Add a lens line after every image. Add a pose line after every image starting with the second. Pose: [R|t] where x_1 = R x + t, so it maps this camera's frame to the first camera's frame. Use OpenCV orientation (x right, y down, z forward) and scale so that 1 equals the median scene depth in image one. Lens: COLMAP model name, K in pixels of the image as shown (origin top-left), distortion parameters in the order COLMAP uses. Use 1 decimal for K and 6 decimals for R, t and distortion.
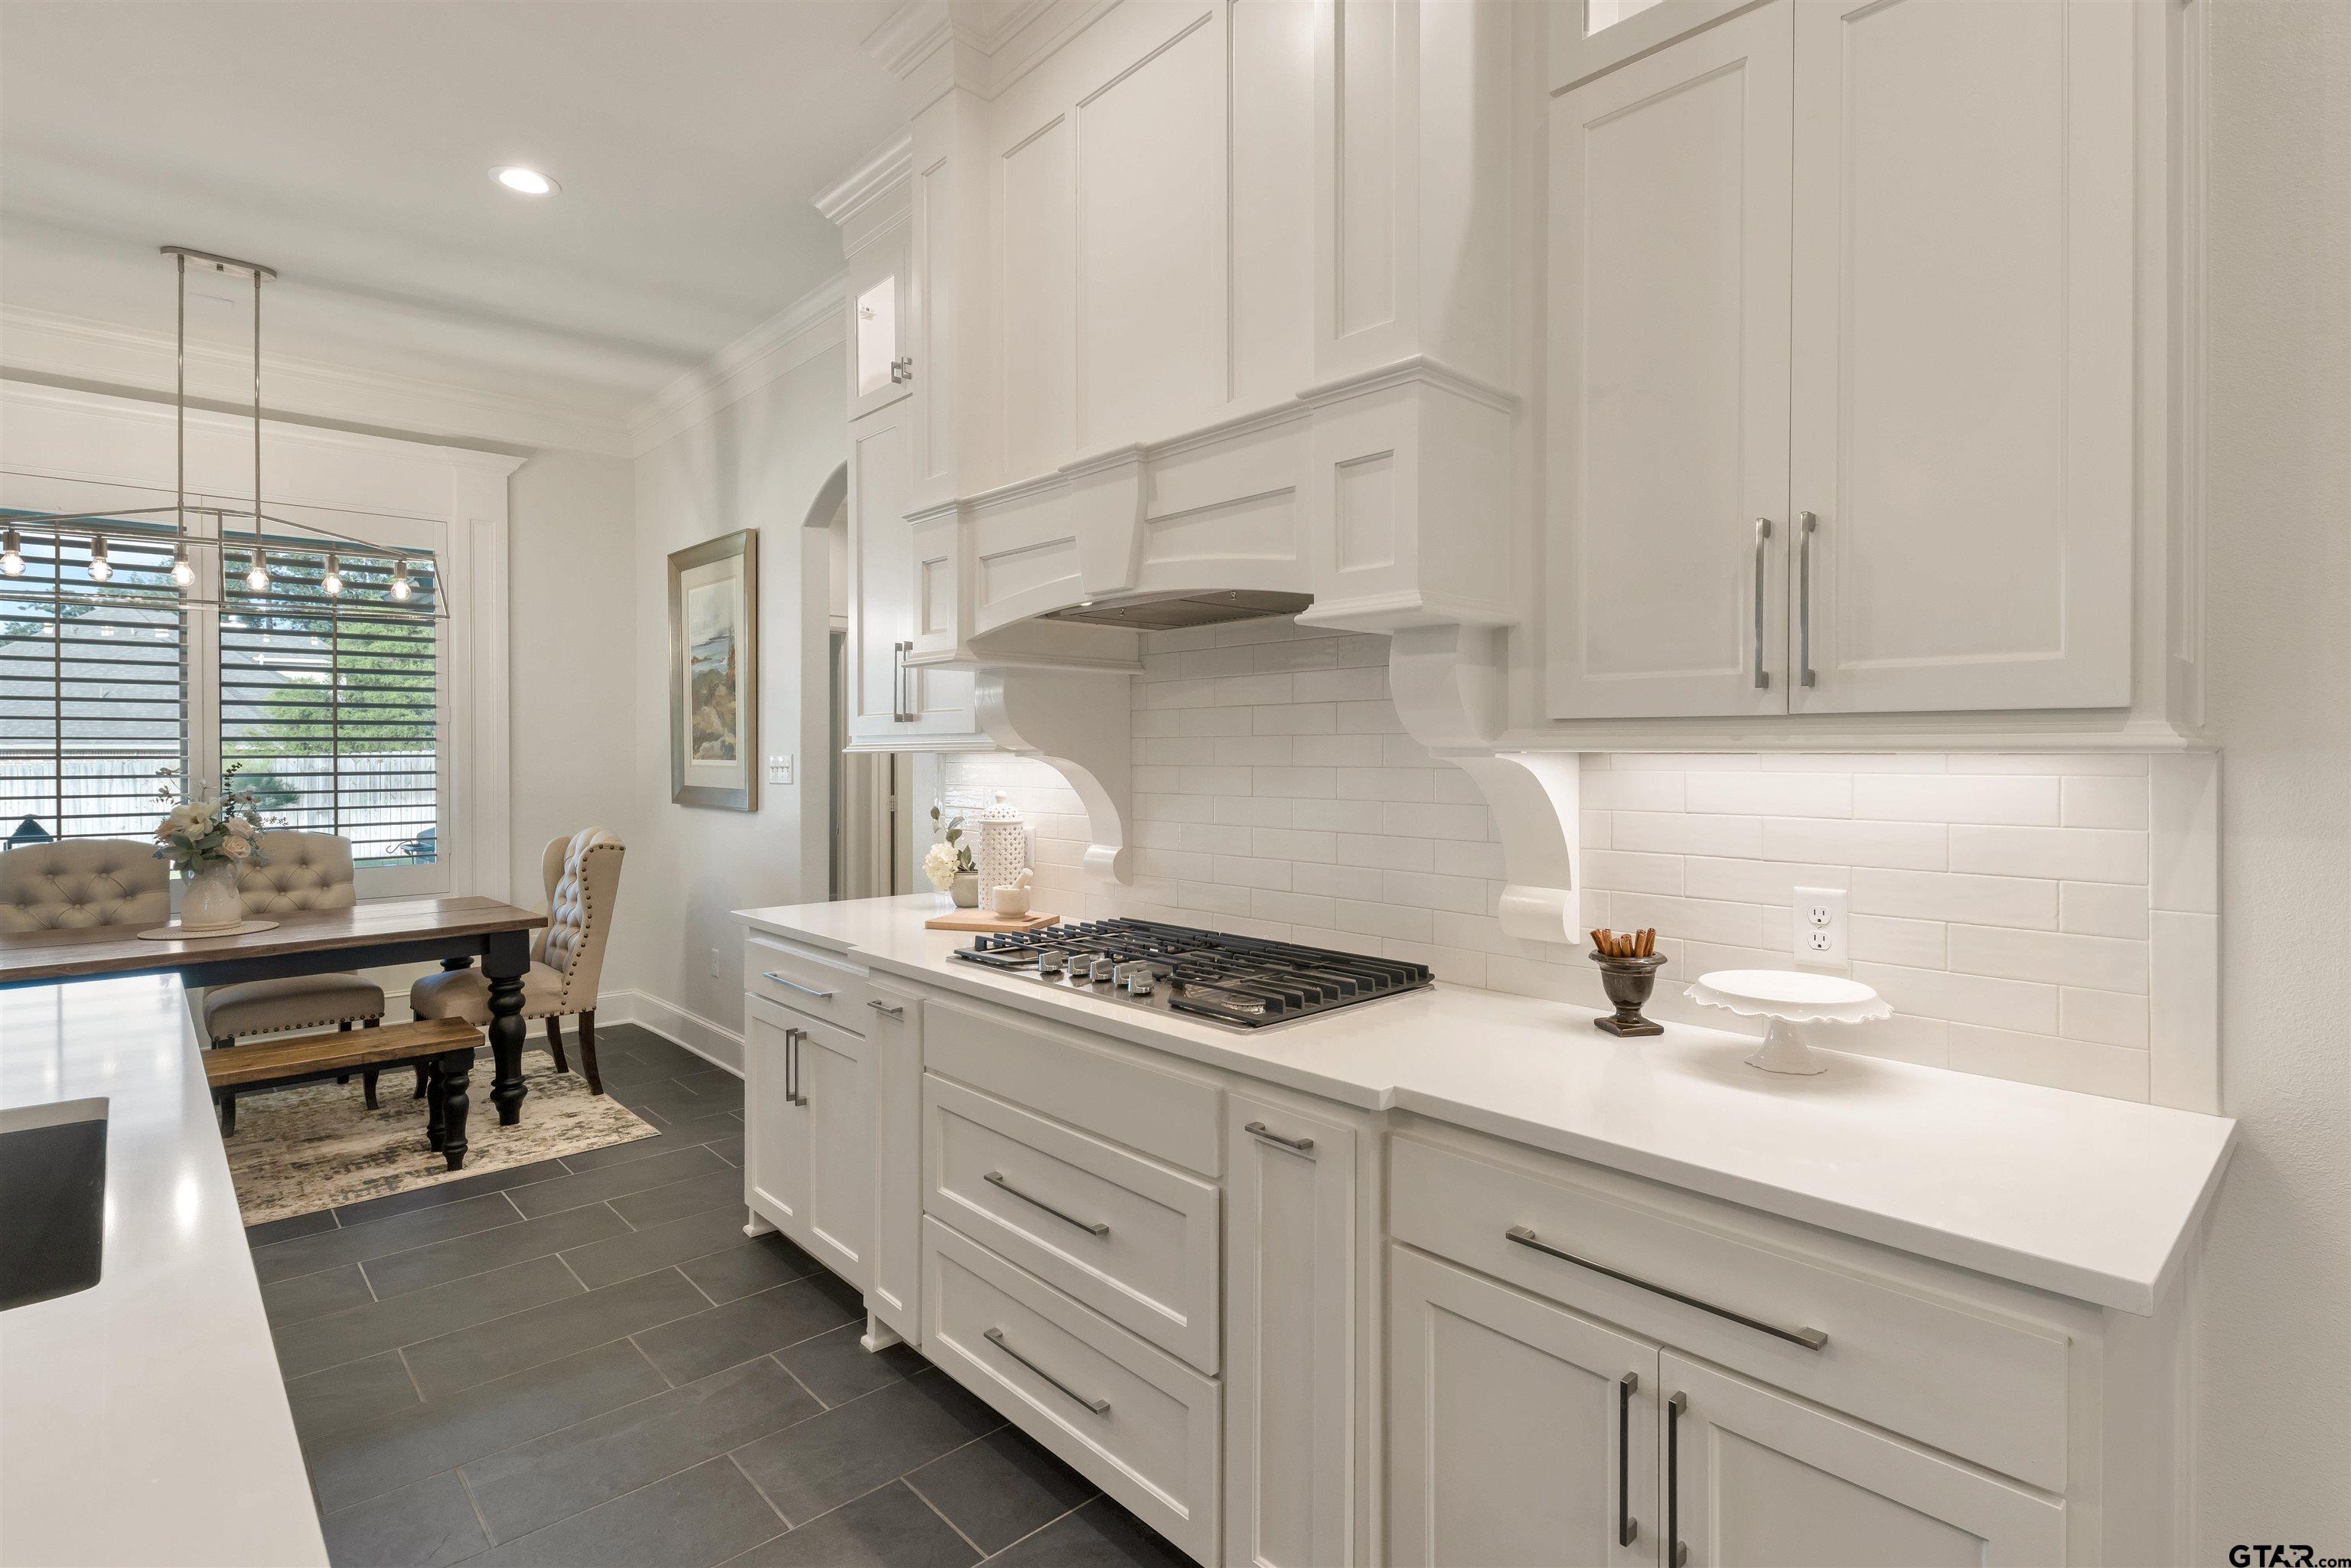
lens RADIAL K [[1166.1, 0, 1191.4], [0, 1166.1, 756.8], [0, 0, 1]] dist [0.004256, 0.001122]
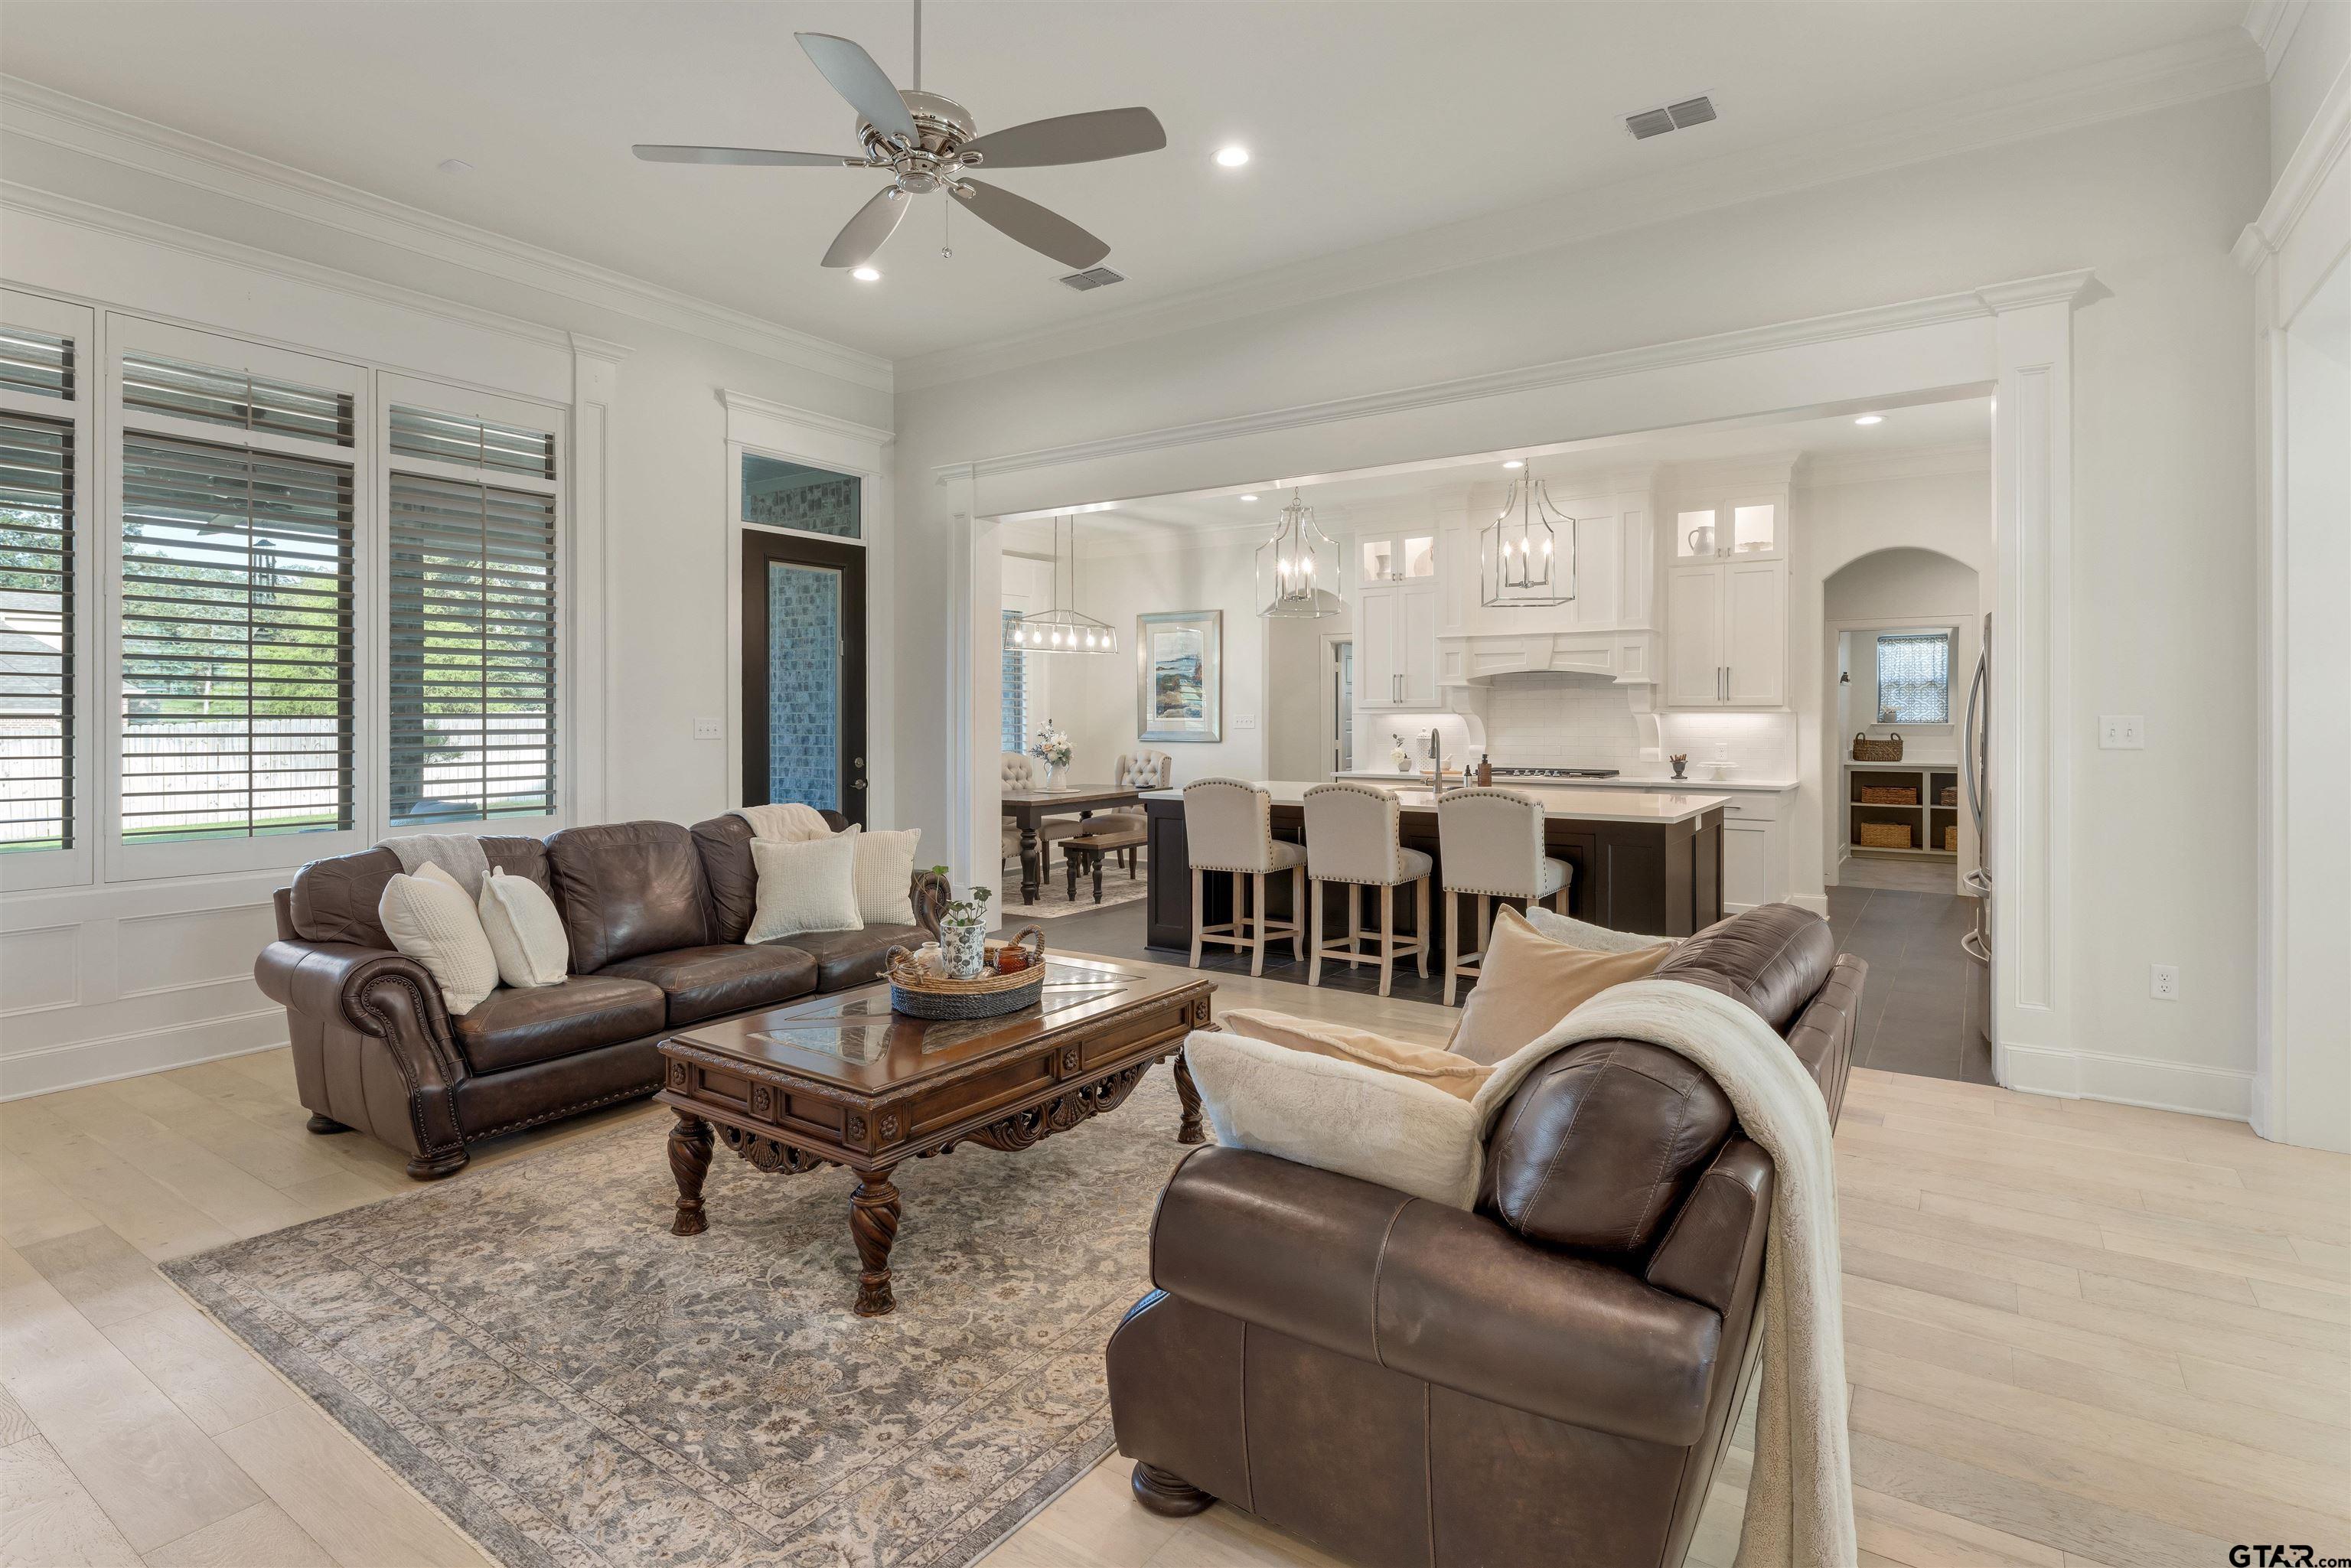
lens RADIAL K [[1166.1, 0, 1177.2], [0, 1166.1, 714.6], [0, 0, 1]] dist [0.004256, 0.001122]
pose [[0.973733, -0.000243, 0.227694, -1.200659], [0.001298, 0.999989, -0.004484, 0.008527], [-0.227690, 0.004662, 0.973722, -1.378784]]
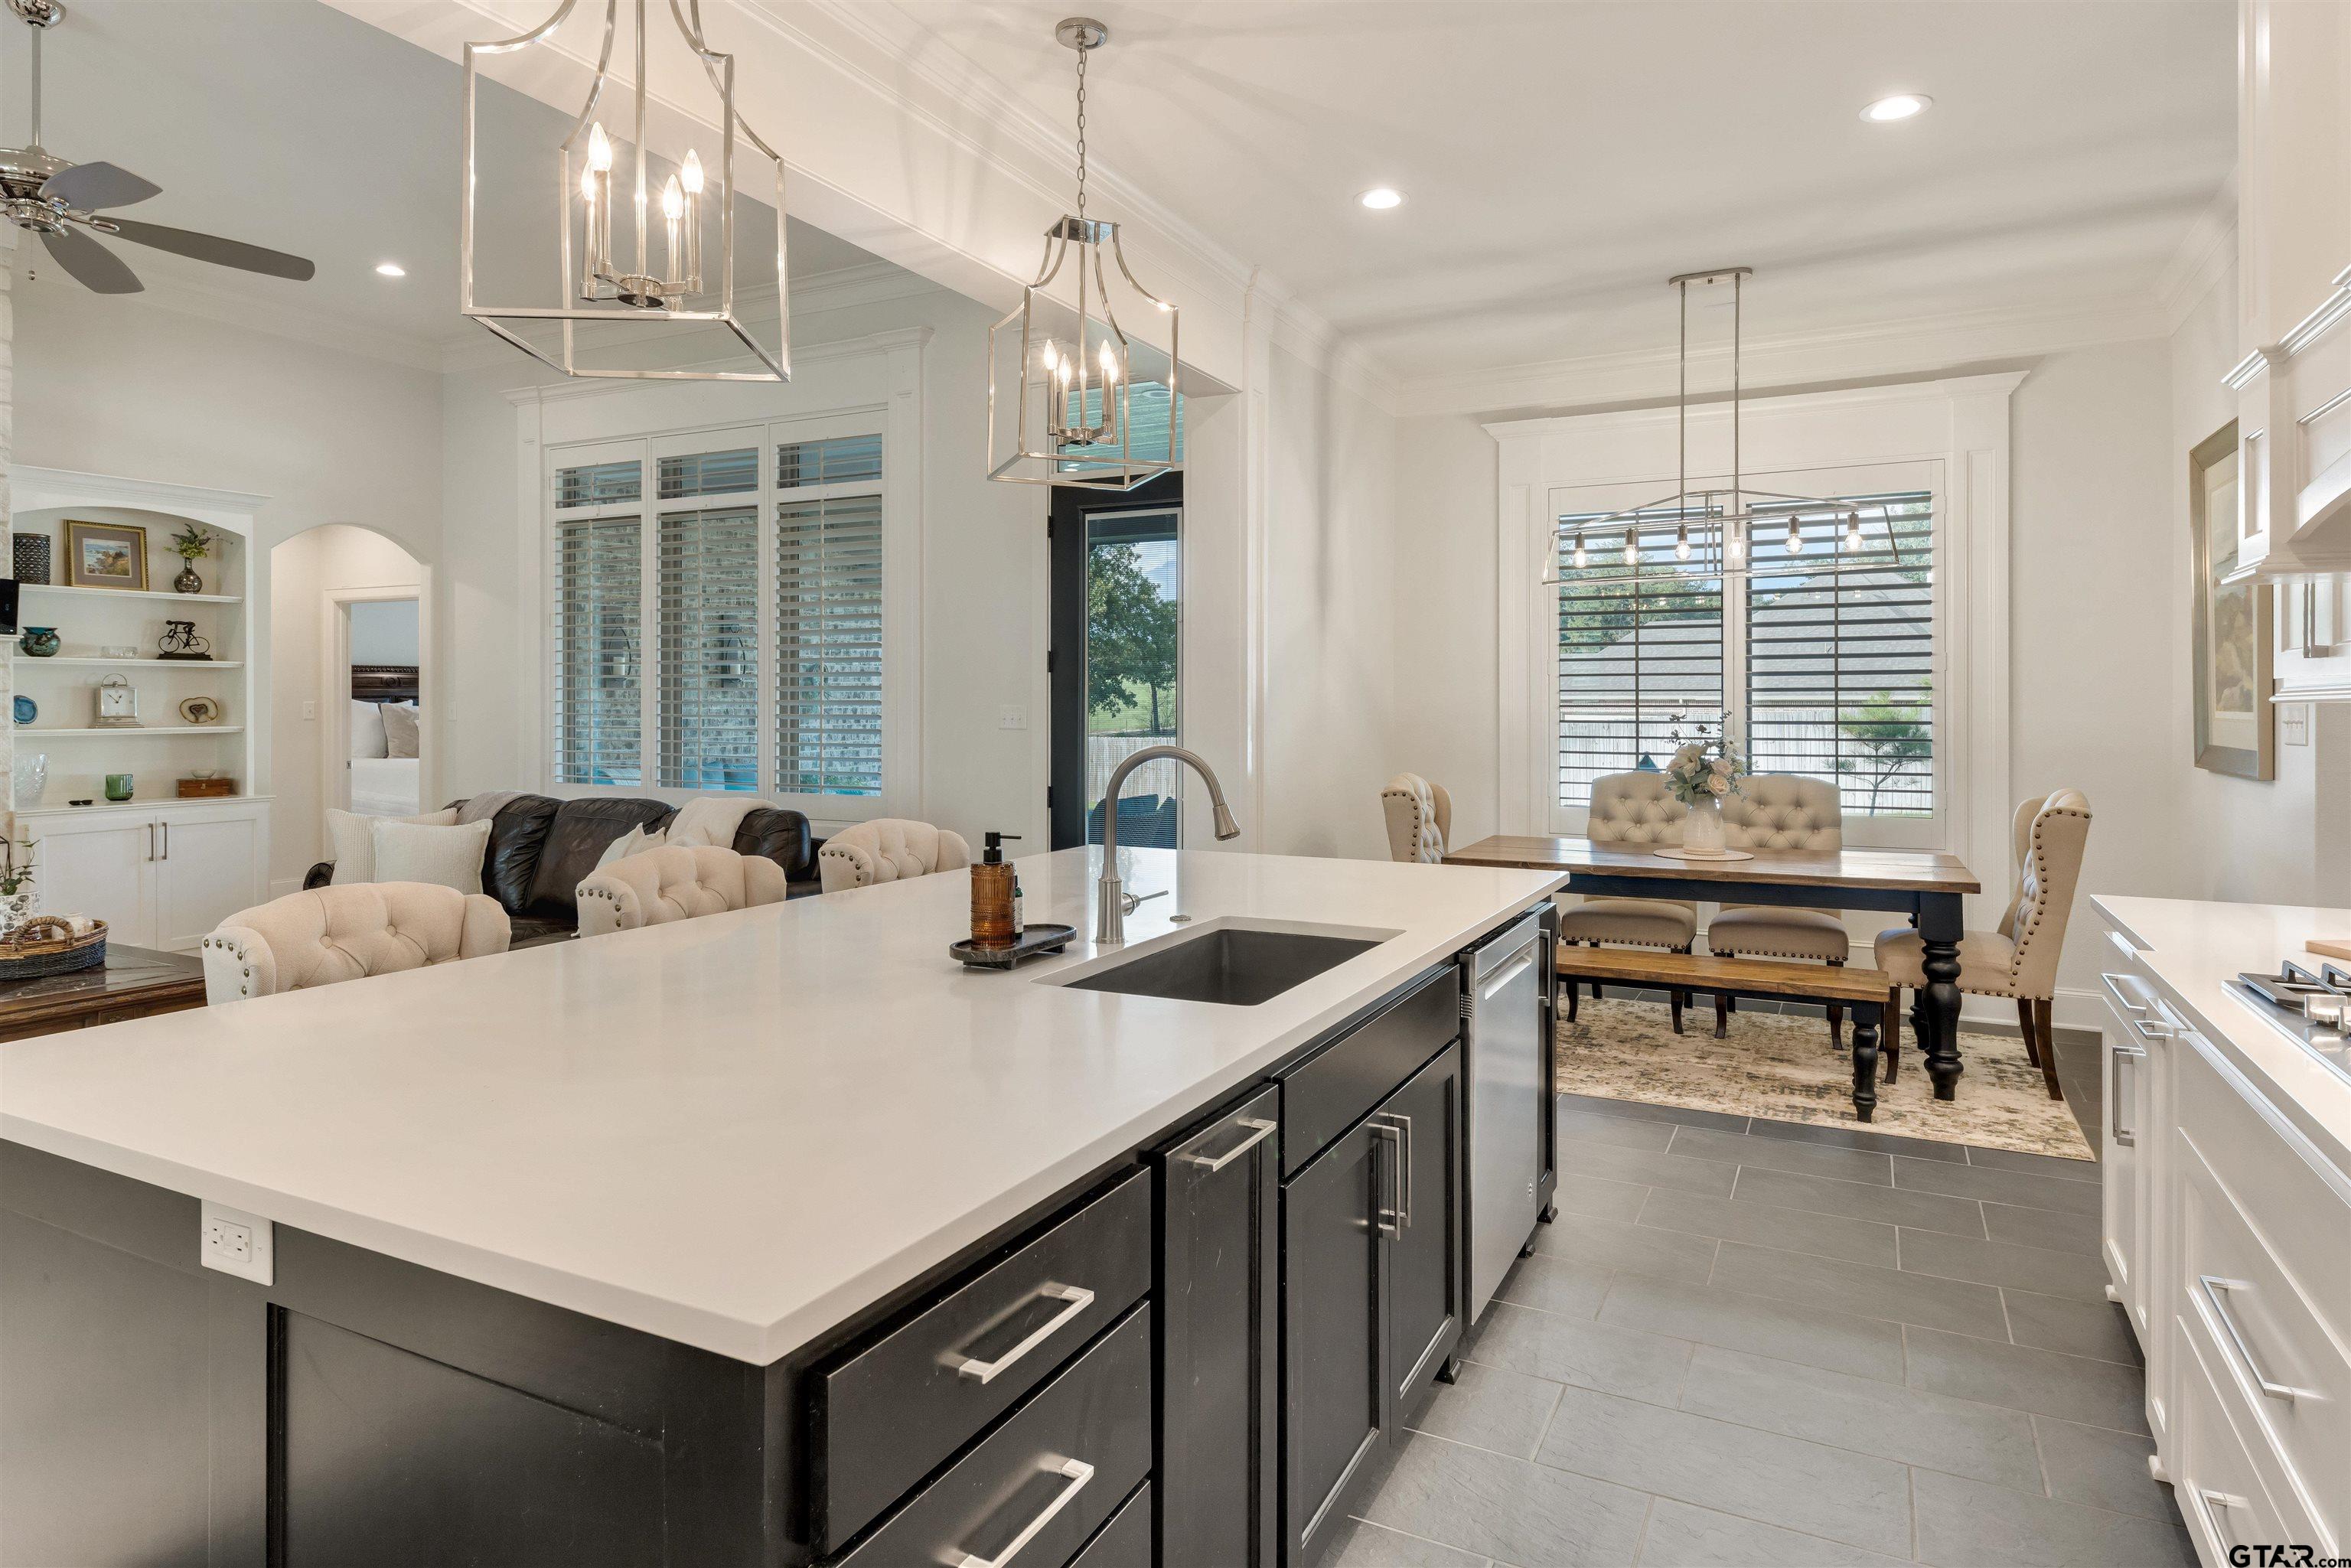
lens RADIAL K [[1332.3, 0, 1188.3], [0, 1332.3, 707.6], [0, 0, 1]] dist [0.009759, -0.002858]
pose [[0.350682, 0.004491, -0.936484, 0.237409], [-0.005216, 0.999982, 0.002843, 0.001279], [0.936480, 0.003887, 0.350700, 0.064514]]
